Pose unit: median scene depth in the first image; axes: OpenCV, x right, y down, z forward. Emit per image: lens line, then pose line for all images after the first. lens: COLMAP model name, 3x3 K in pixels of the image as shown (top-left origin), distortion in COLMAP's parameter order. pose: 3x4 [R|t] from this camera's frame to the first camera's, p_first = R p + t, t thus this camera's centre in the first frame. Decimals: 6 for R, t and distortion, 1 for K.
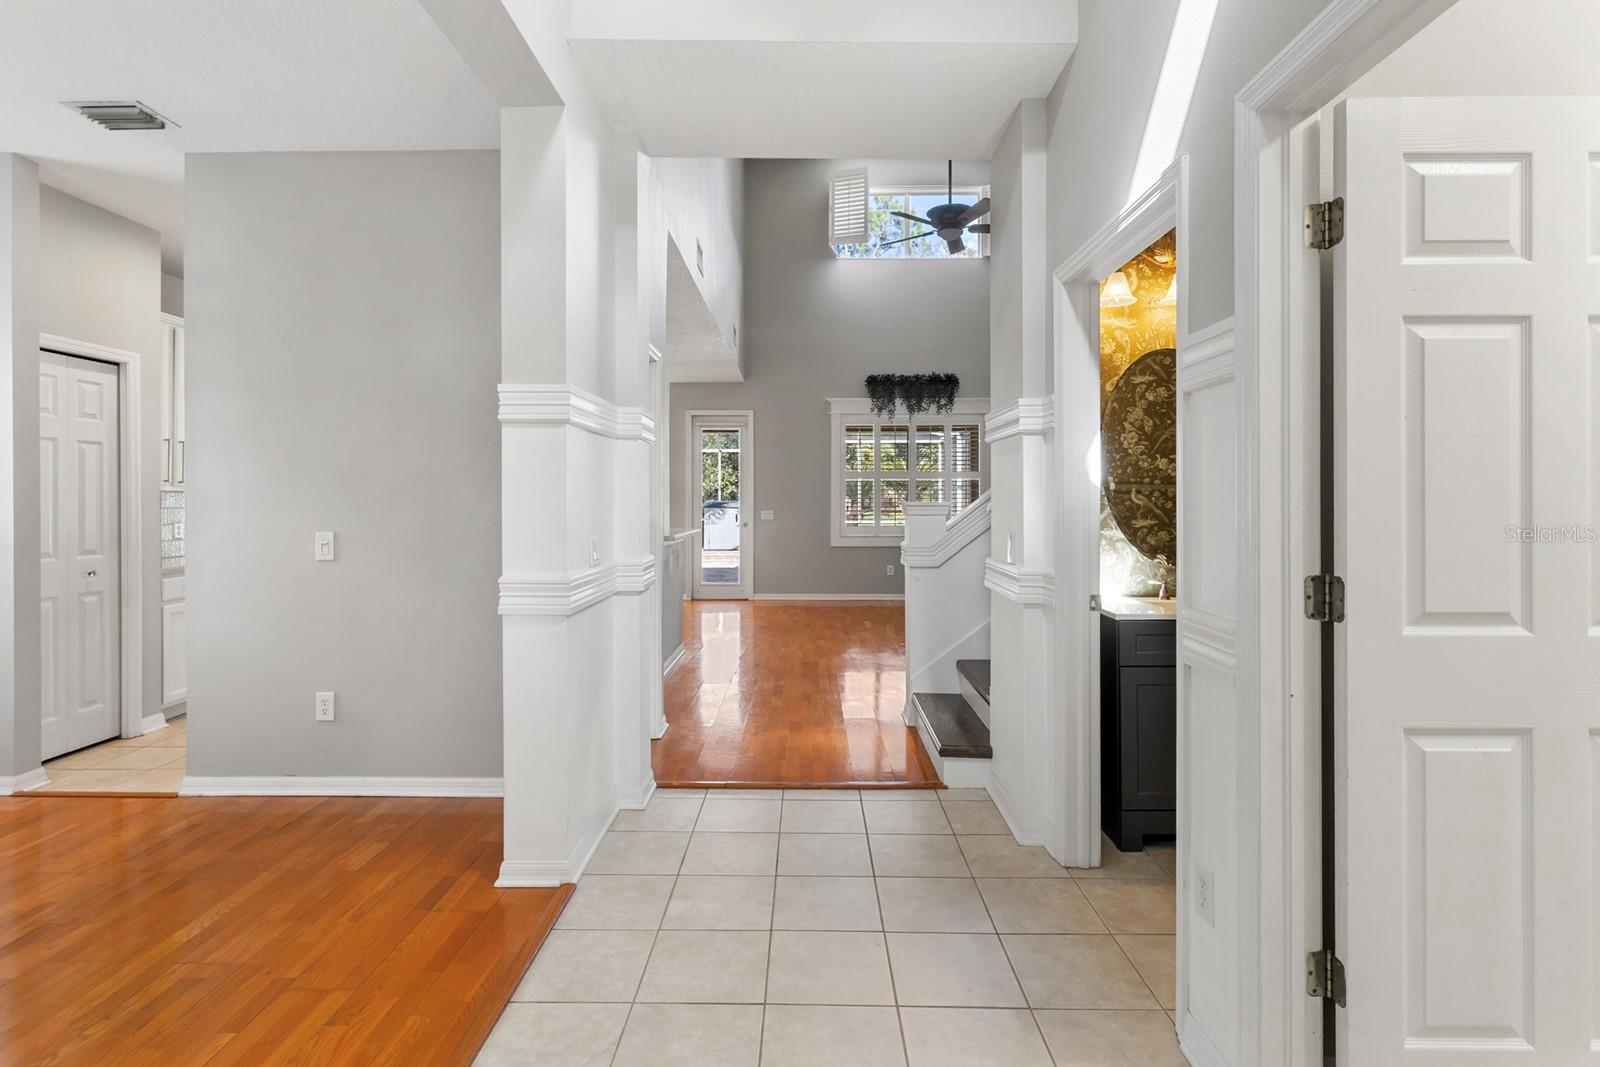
lens RADIAL K [[767.7, 0, 809.5], [0, 767.7, 530.7], [0, 0, 1]] dist [0.004869, -0.001496]
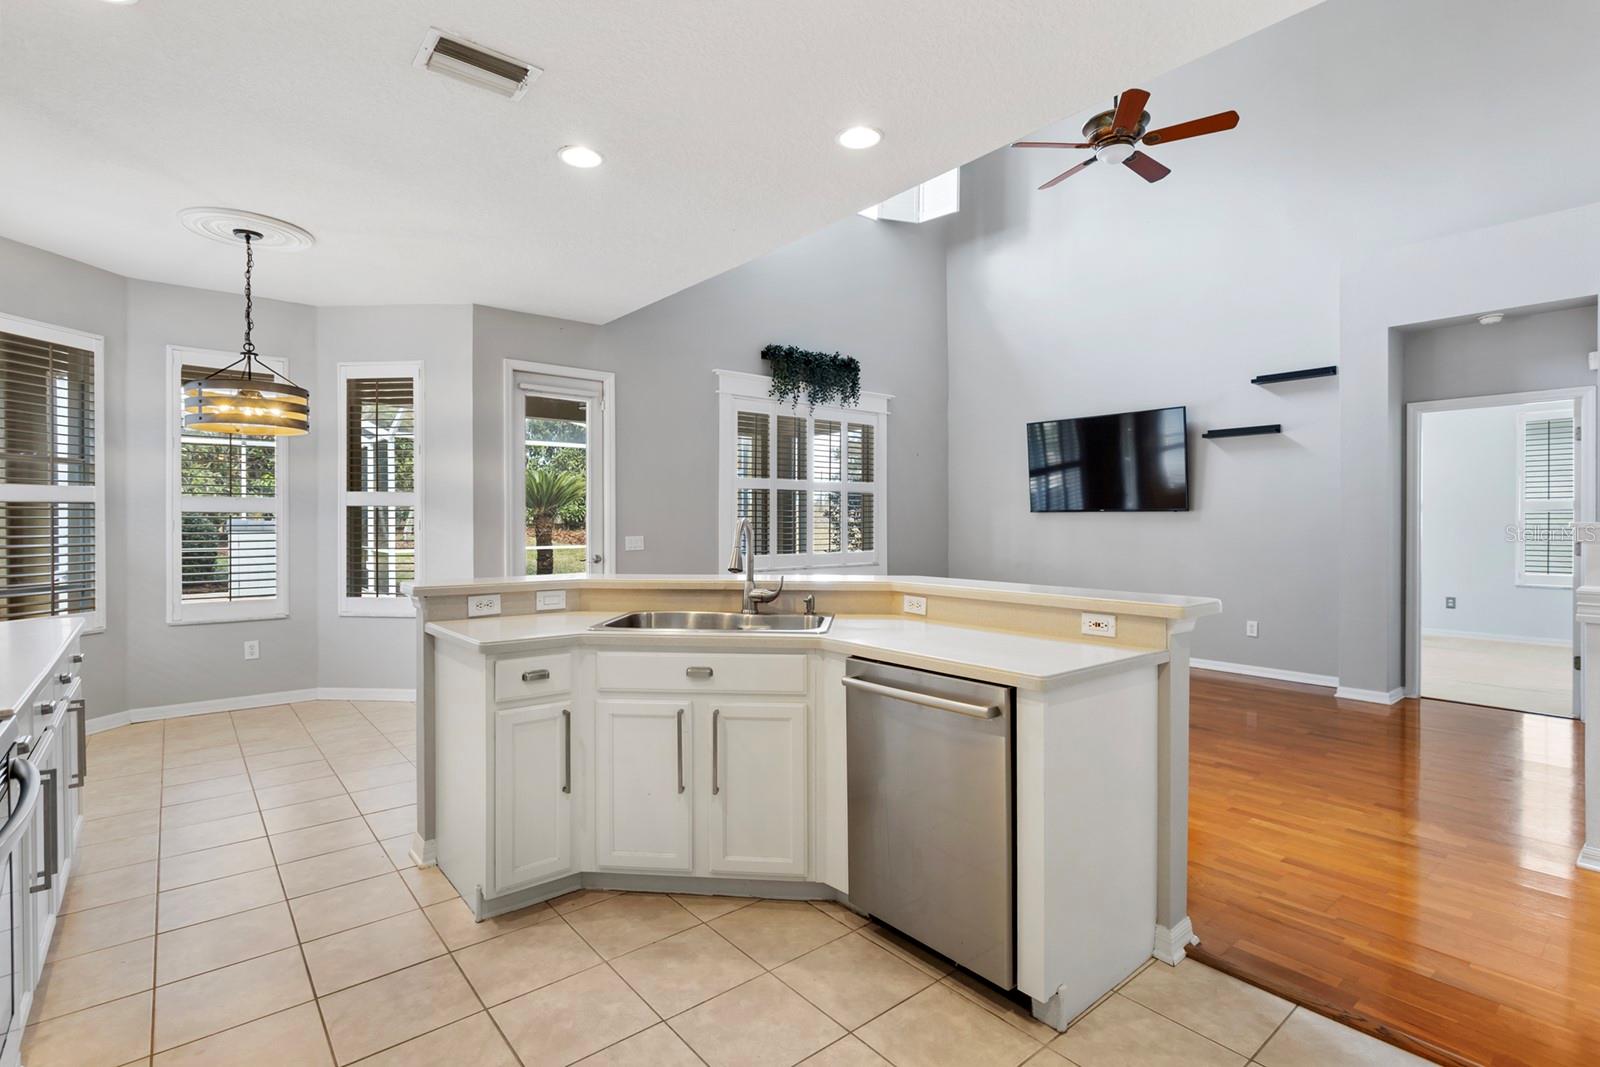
lens RADIAL K [[767.7, 0, 801.3], [0, 767.7, 517.8], [0, 0, 1]] dist [0.004869, -0.001496]
pose [[0.760632, -0.000915, 0.649183, -0.363800], [0.003851, 0.999988, -0.003102, -0.038914], [-0.649172, 0.004860, 0.760626, 0.438053]]
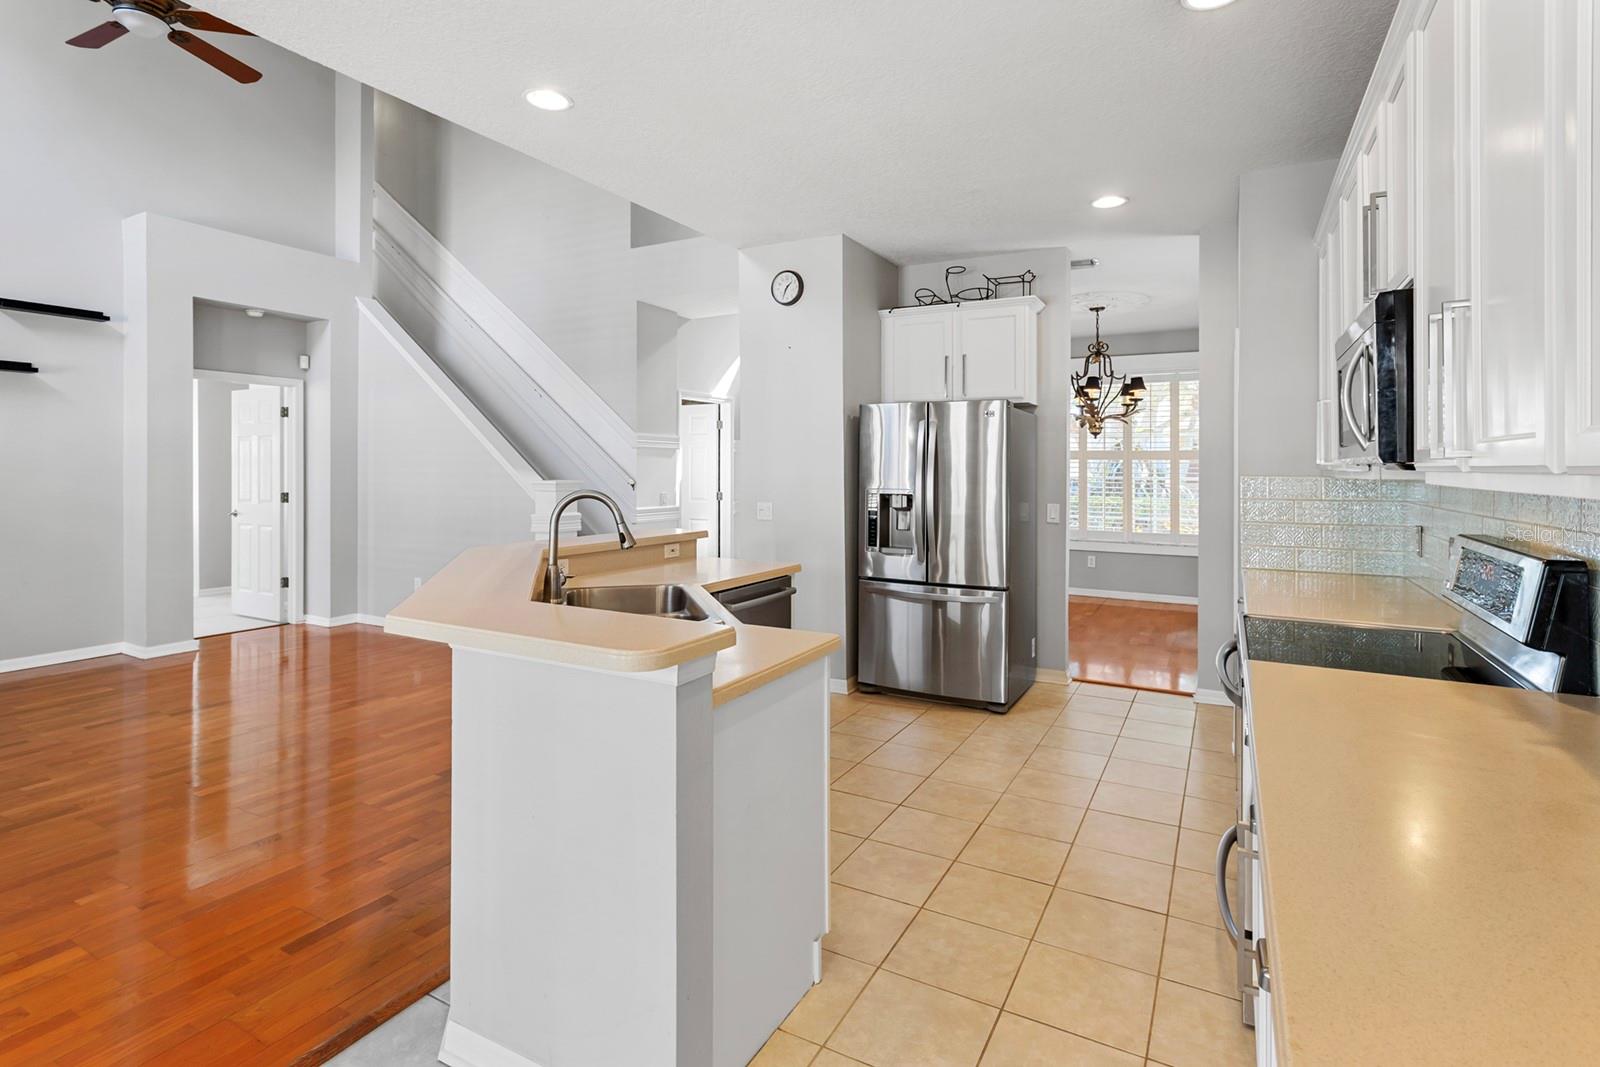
lens RADIAL K [[767.7, 0, 798.6], [0, 767.7, 469.7], [0, 0, 1]] dist [0.004869, -0.001496]
pose [[-0.882289, -0.008135, 0.470638, -0.374183], [-0.008227, 0.999964, 0.001861, -0.048006], [-0.470636, -0.002230, -0.882324, 0.887599]]
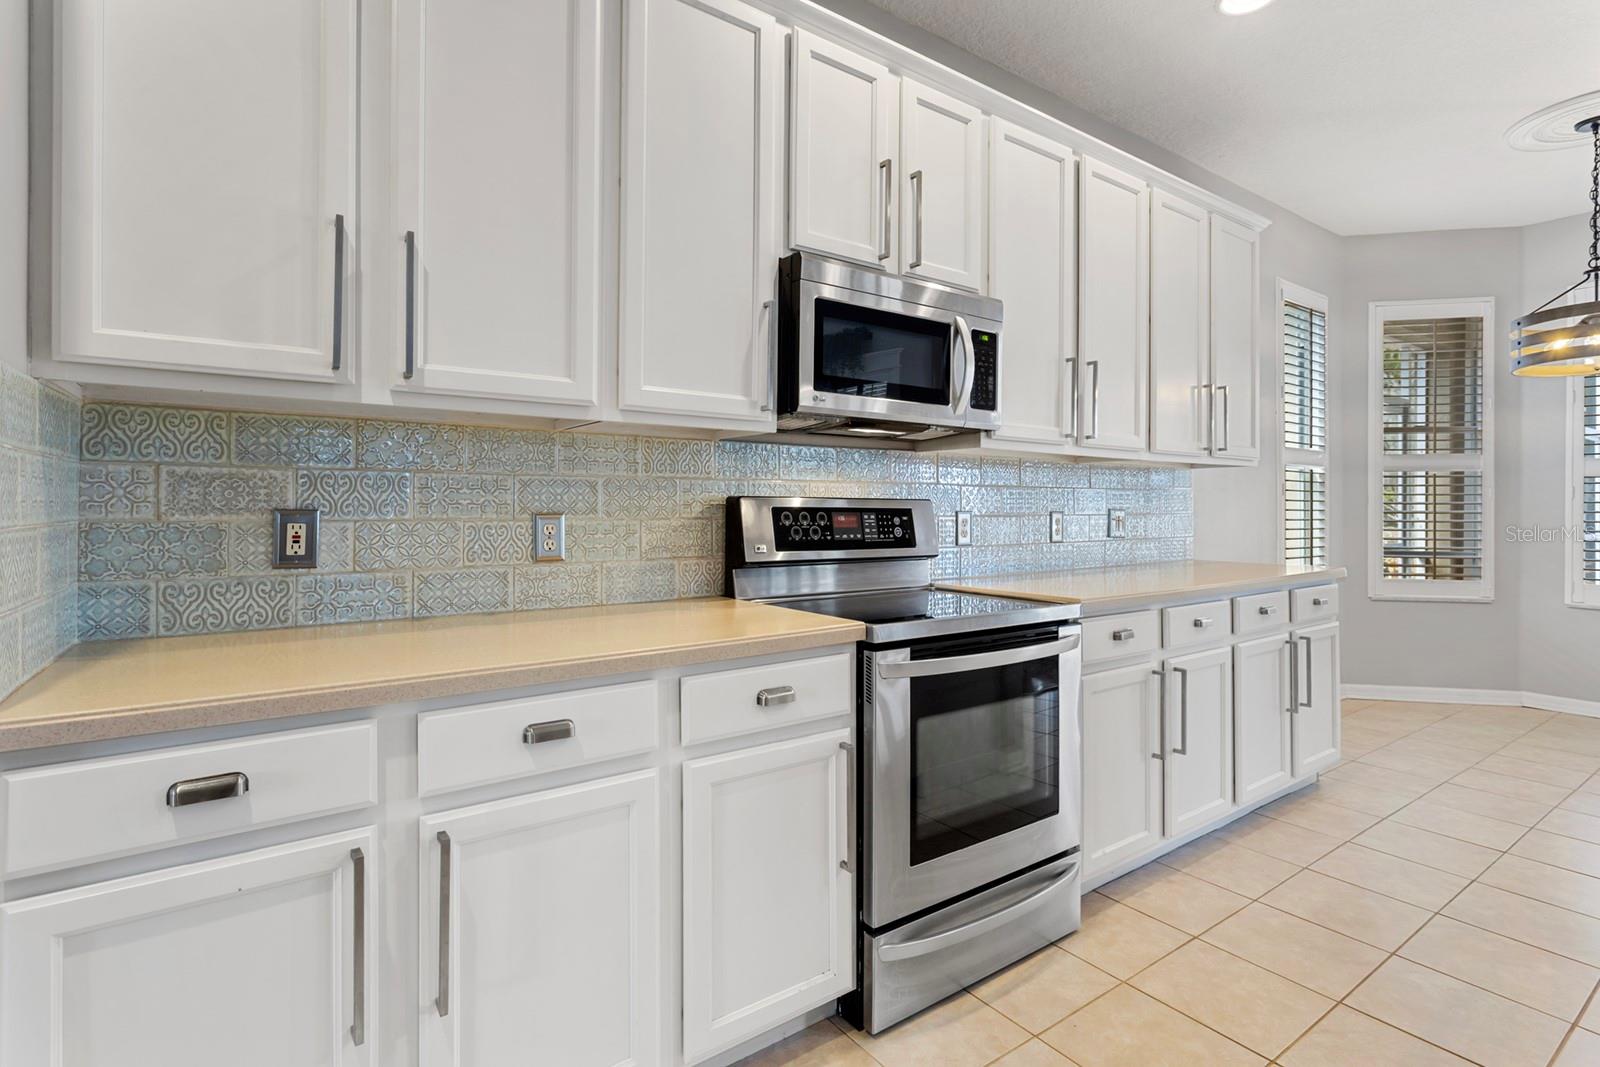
lens RADIAL K [[767.7, 0, 790.3], [0, 767.7, 505.0], [0, 0, 1]] dist [0.004869, -0.001496]
pose [[0.585493, -0.005619, -0.810658, -0.254774], [-0.001655, 0.999966, -0.008126, -0.025492], [0.810676, 0.006100, 0.585464, 0.470571]]
